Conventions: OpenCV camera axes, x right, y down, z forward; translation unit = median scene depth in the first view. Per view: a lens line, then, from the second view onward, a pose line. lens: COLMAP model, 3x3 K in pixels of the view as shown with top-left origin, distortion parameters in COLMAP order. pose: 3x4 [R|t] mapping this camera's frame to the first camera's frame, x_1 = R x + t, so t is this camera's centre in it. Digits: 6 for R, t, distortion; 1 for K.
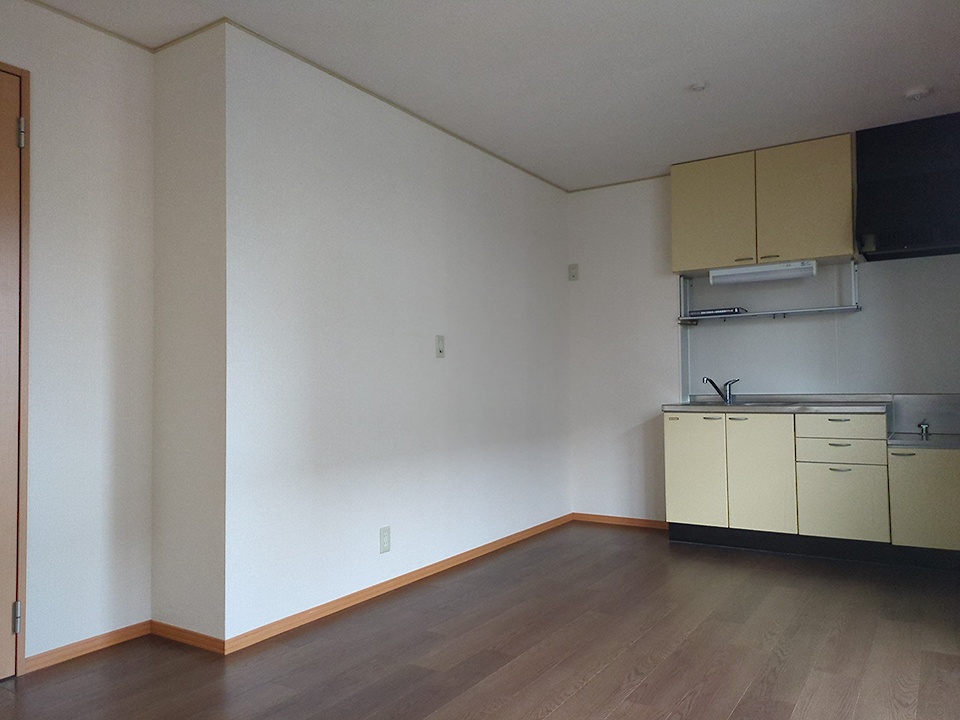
lens RADIAL K [[718.8, 0, 477.1], [0, 718.8, 348.7], [0, 0, 1]] dist [0.059600, -0.060852]
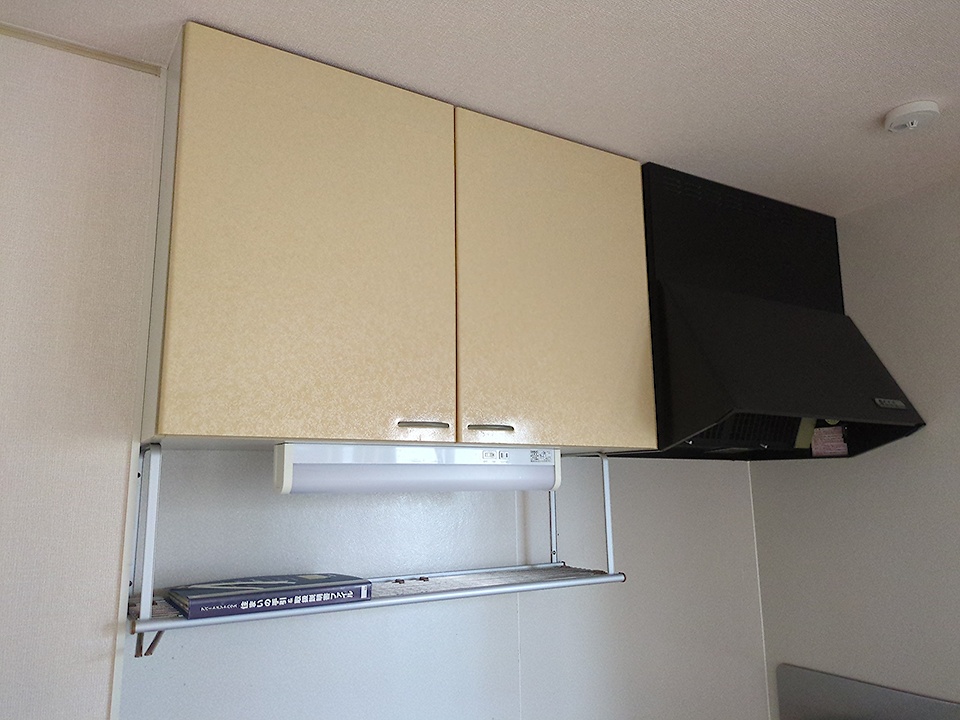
lens RADIAL K [[718.8, 0, 477.1], [0, 718.8, 348.7], [0, 0, 1]] dist [0.059600, -0.060852]
pose [[0.422078, 0.176964, 0.889120, 0.106668], [-0.048223, 0.983757, -0.172908, -0.106279], [-0.905276, 0.030104, 0.423756, 0.877641]]
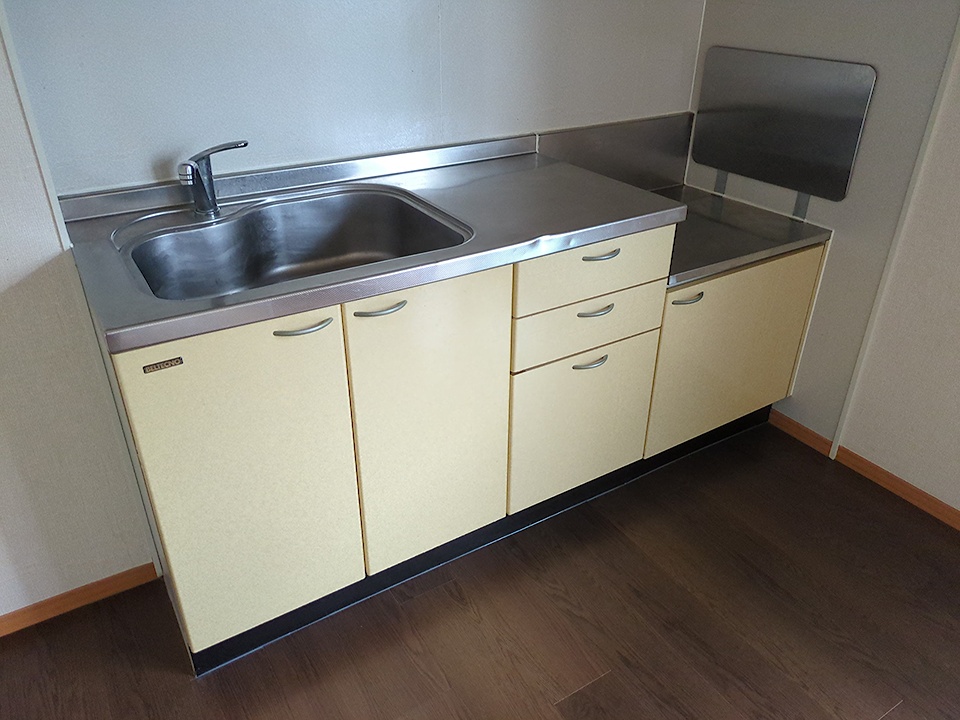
lens RADIAL K [[718.8, 0, 477.1], [0, 718.8, 348.7], [0, 0, 1]] dist [0.059600, -0.060852]
pose [[0.411737, -0.418326, 0.809615, 0.112962], [-0.060837, 0.873815, 0.482437, -0.040989], [-0.909270, -0.247892, 0.334333, 0.831698]]
